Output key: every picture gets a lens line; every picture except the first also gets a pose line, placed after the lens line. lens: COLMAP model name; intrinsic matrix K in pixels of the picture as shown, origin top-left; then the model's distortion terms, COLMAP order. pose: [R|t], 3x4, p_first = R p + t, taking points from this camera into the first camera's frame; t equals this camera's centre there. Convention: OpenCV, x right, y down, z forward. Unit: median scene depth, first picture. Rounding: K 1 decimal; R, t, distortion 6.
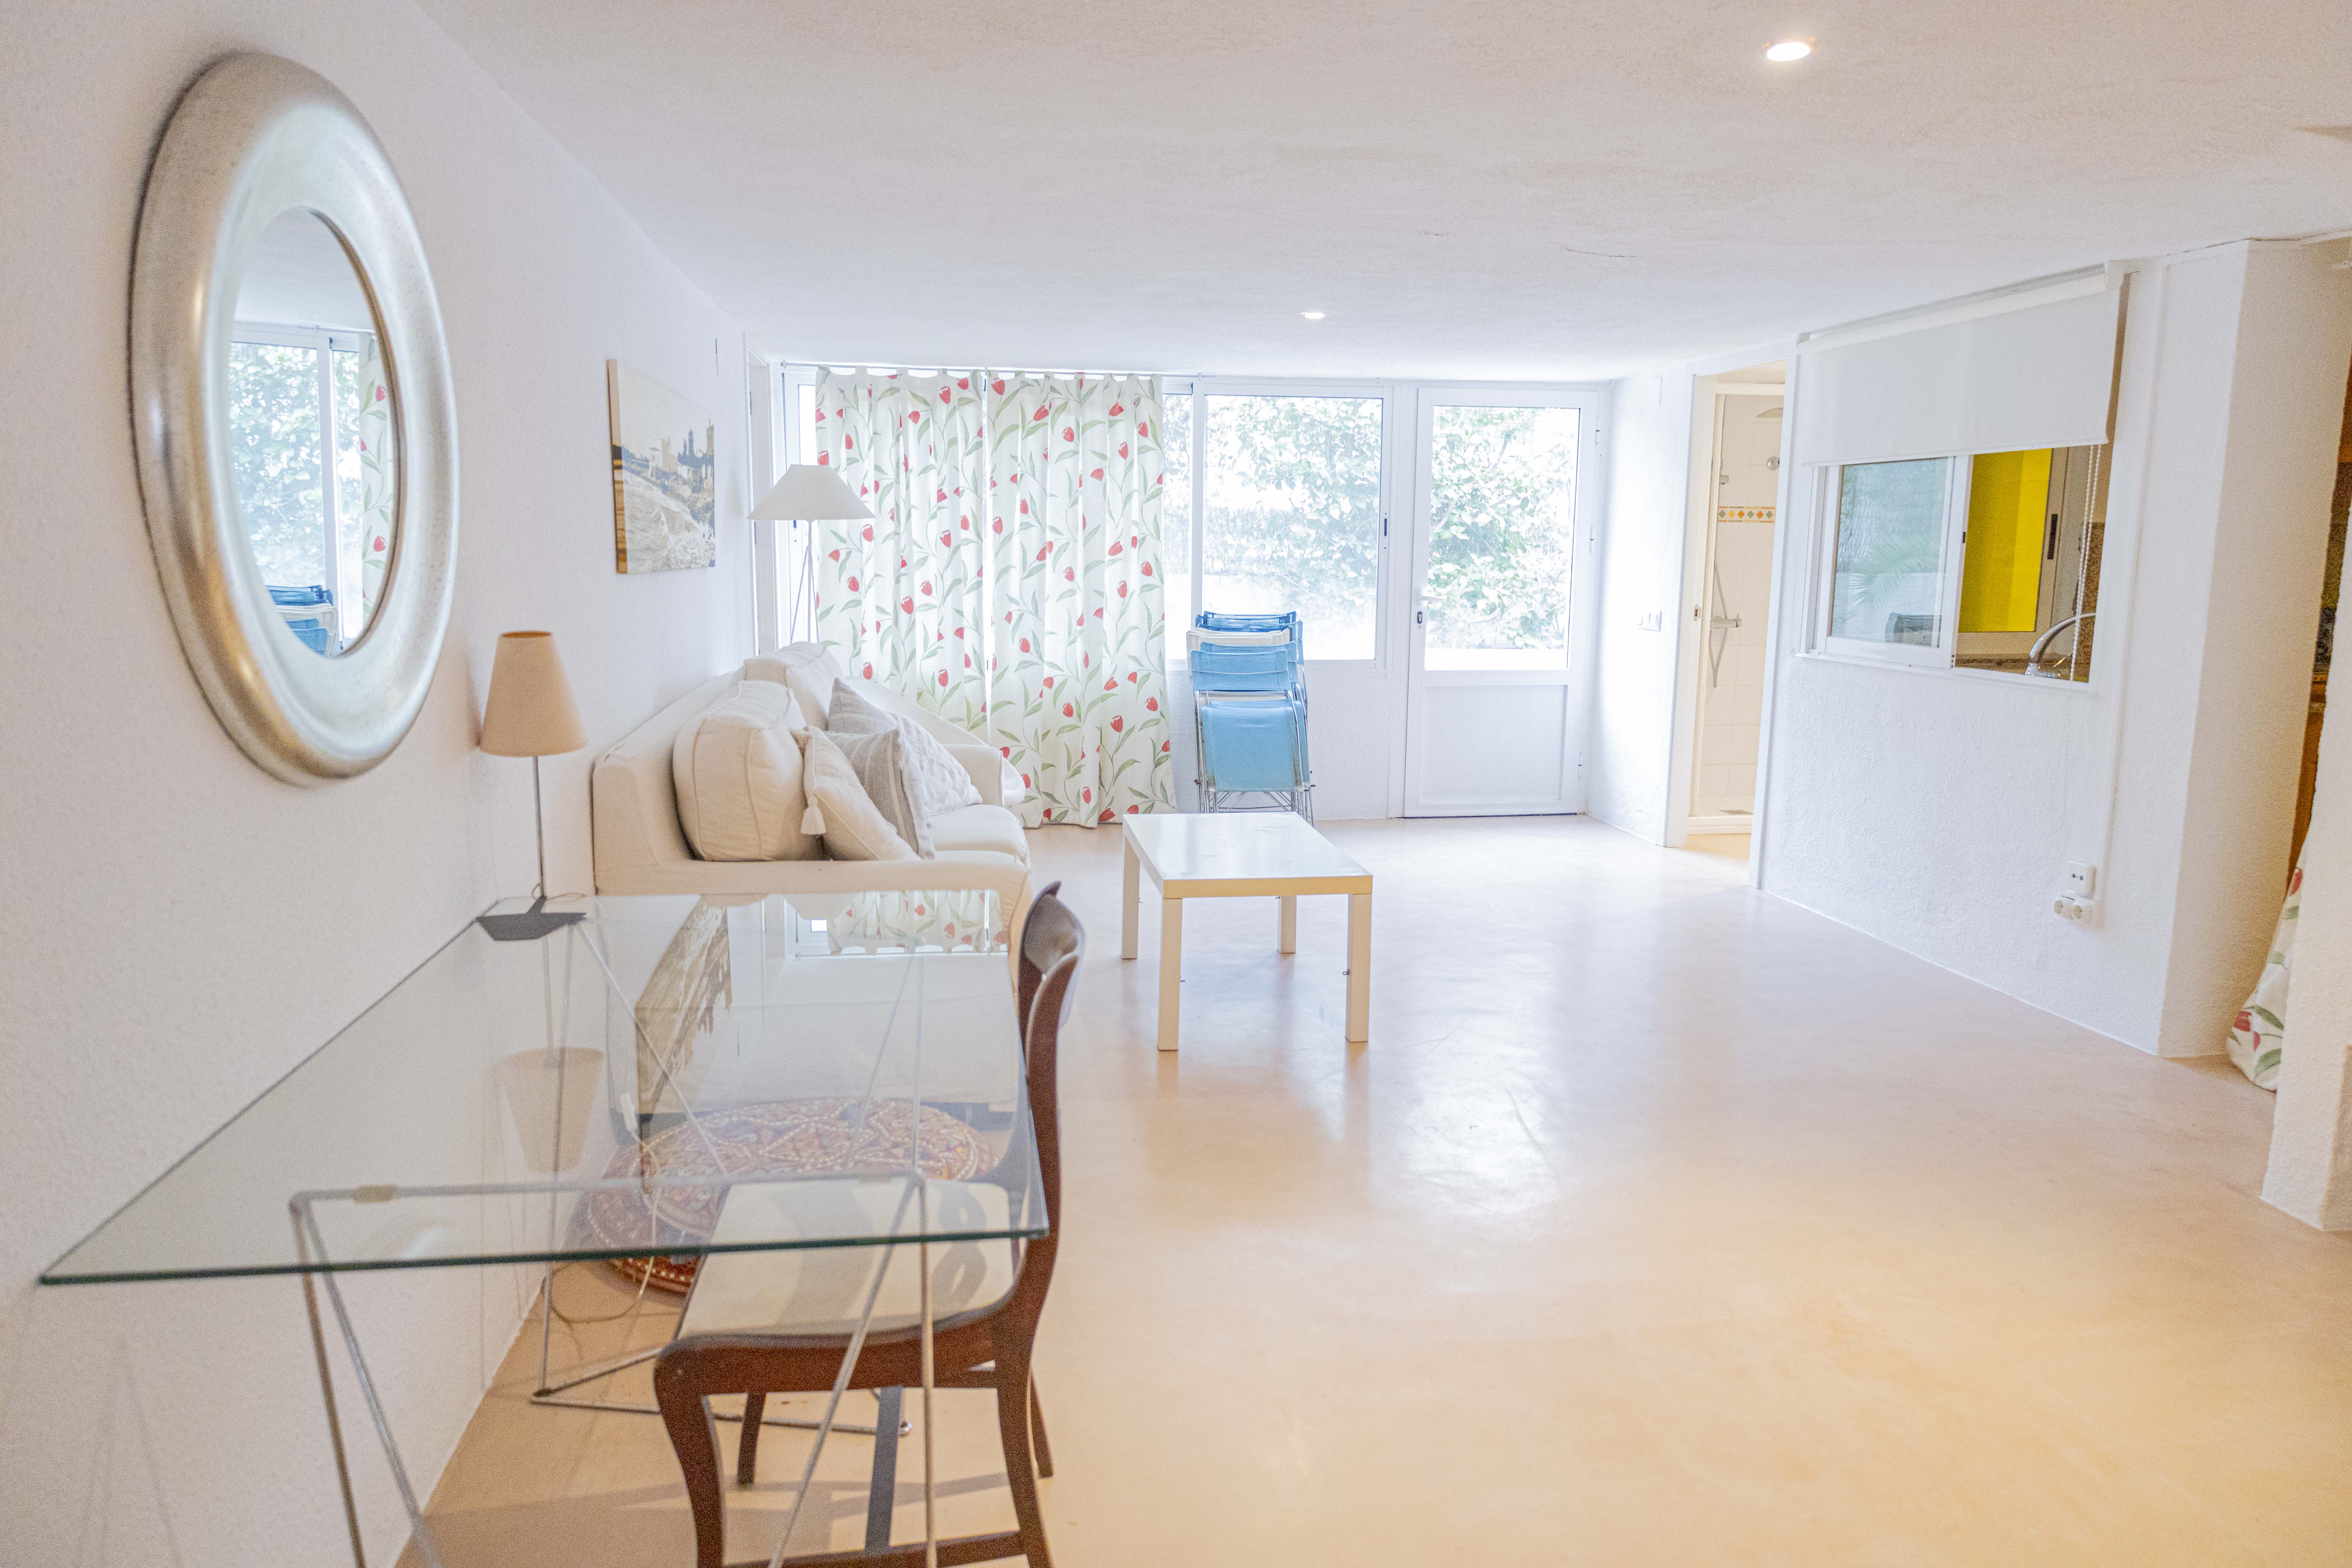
lens RADIAL K [[1514.4, 0, 1186.1], [0, 1514.4, 806.7], [0, 0, 1]] dist [-0.006275, 0.003289]
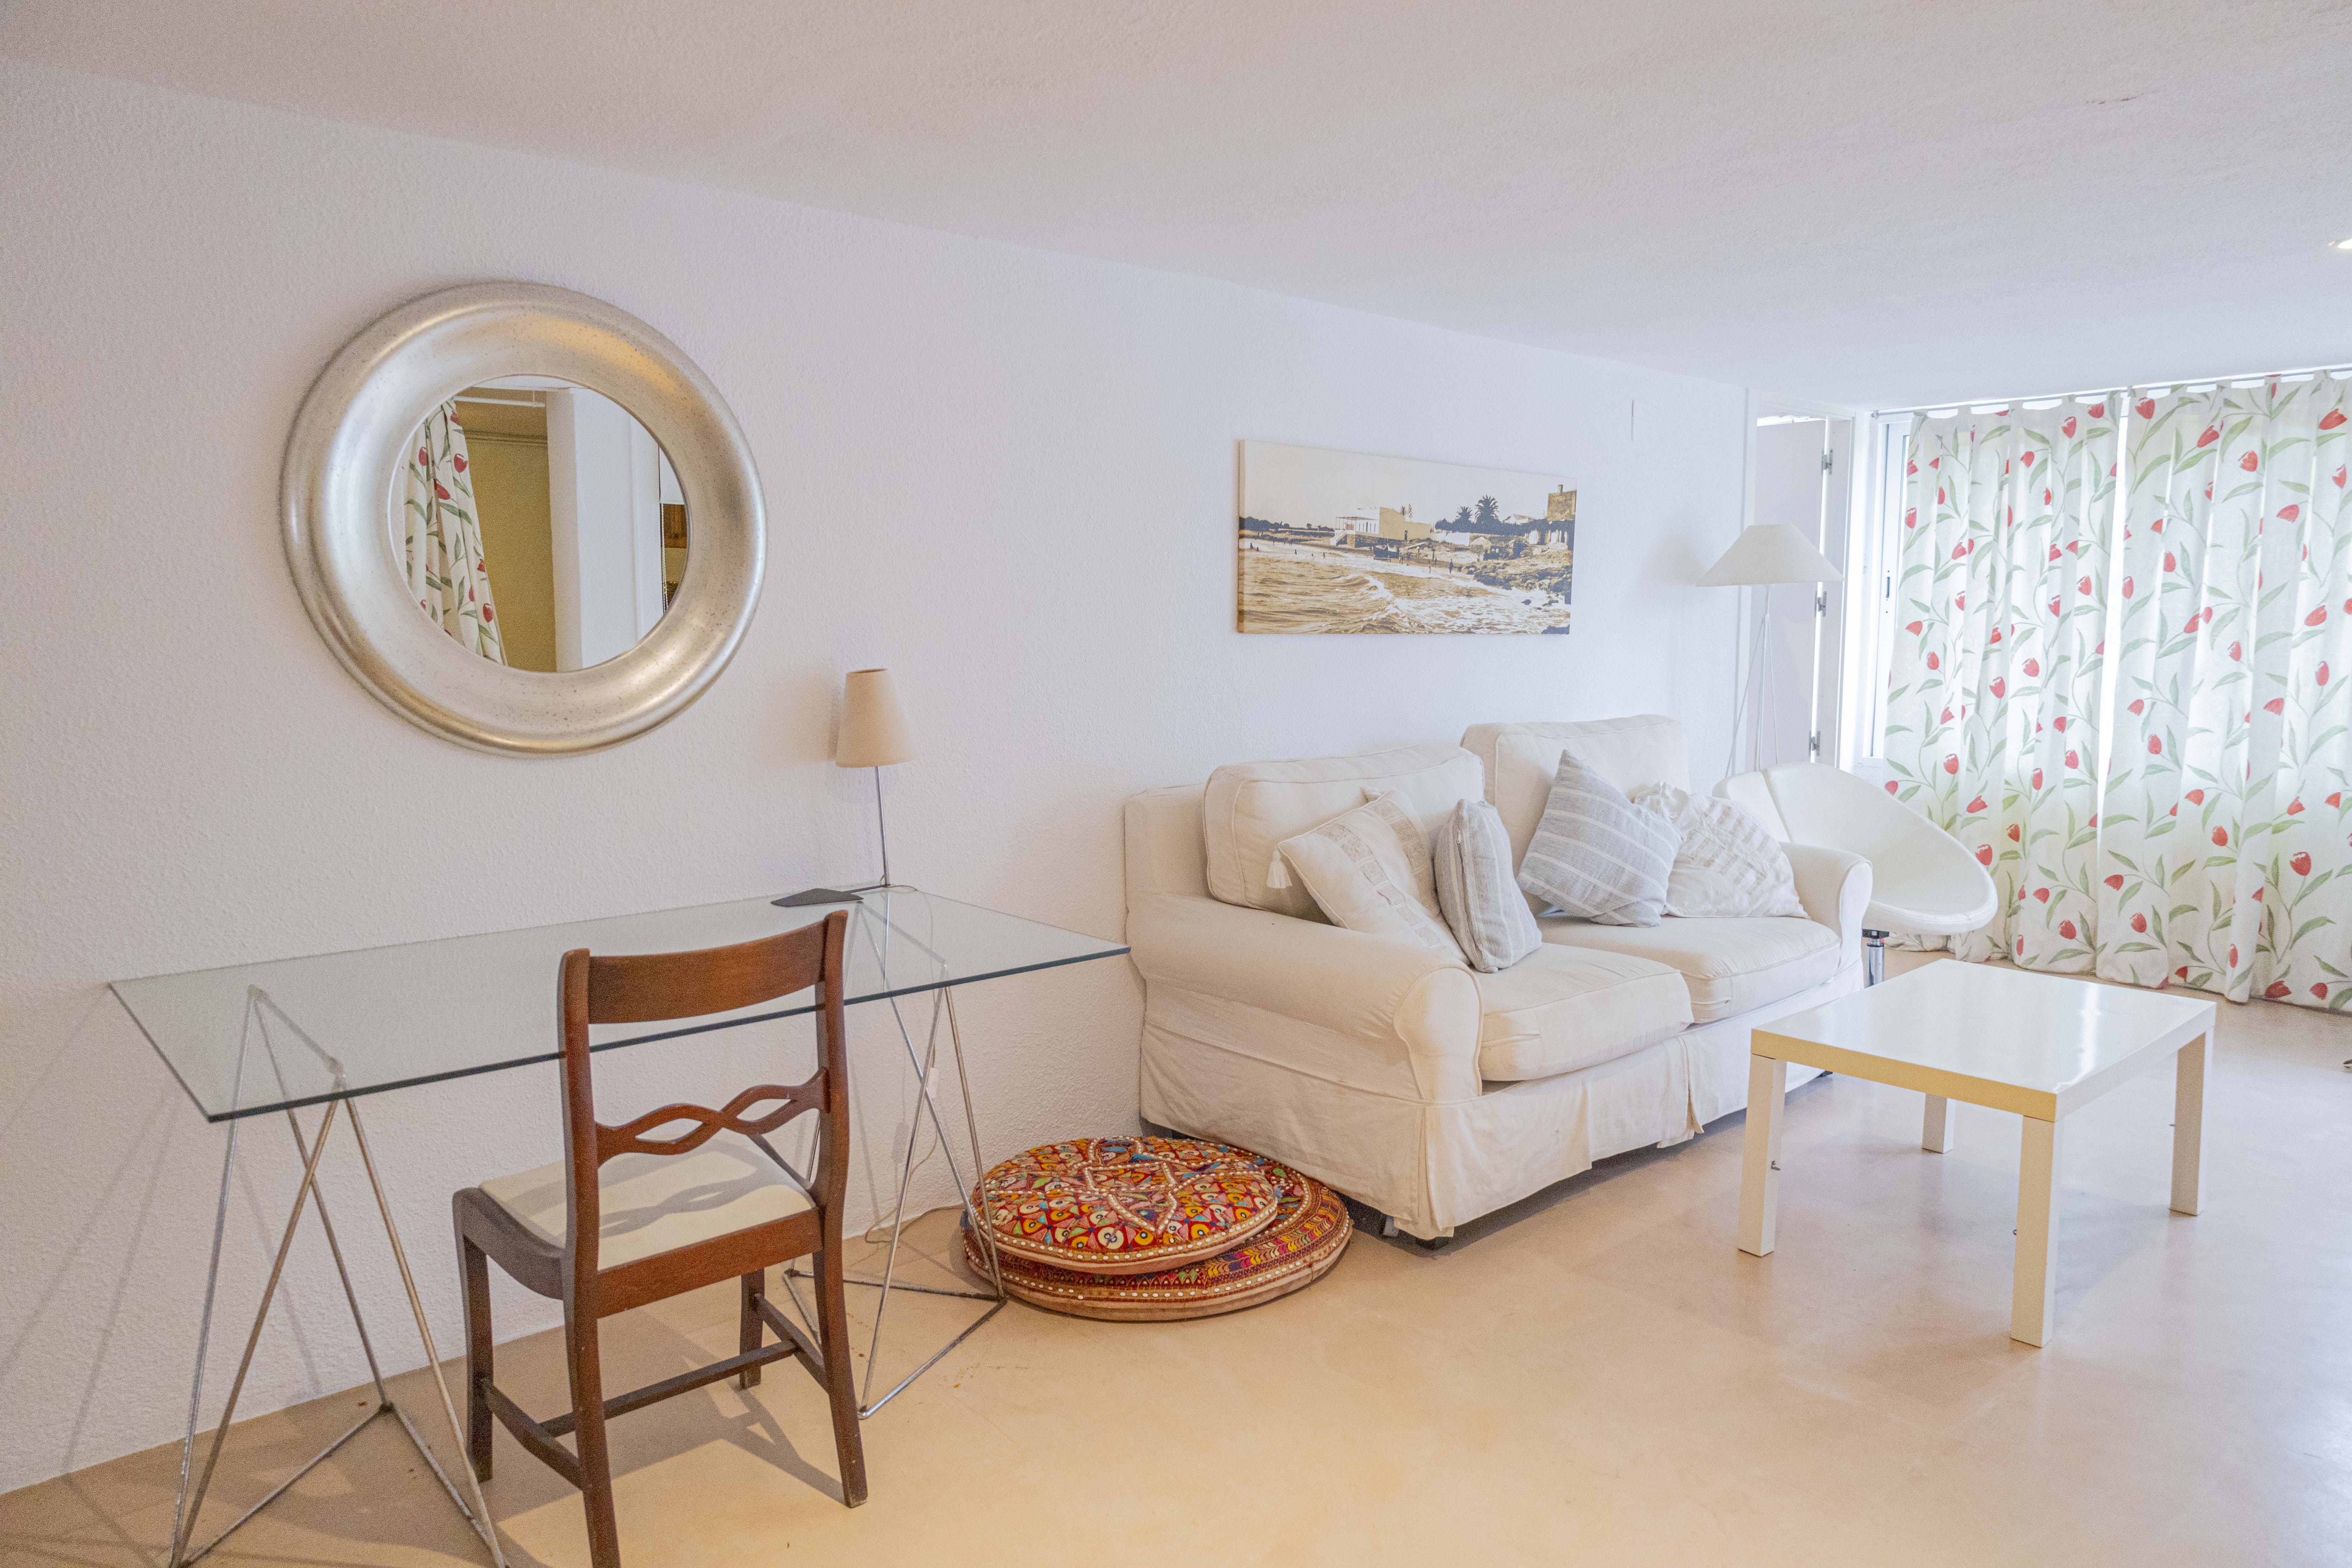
lens RADIAL K [[1514.4, 0, 1186.1], [0, 1514.4, 806.7], [0, 0, 1]] dist [-0.006275, 0.003289]
pose [[0.546034, 0.090408, -0.832870, 0.265613], [-0.139007, 0.990156, 0.016348, -0.021317], [0.826150, 0.106848, 0.553227, 0.190089]]
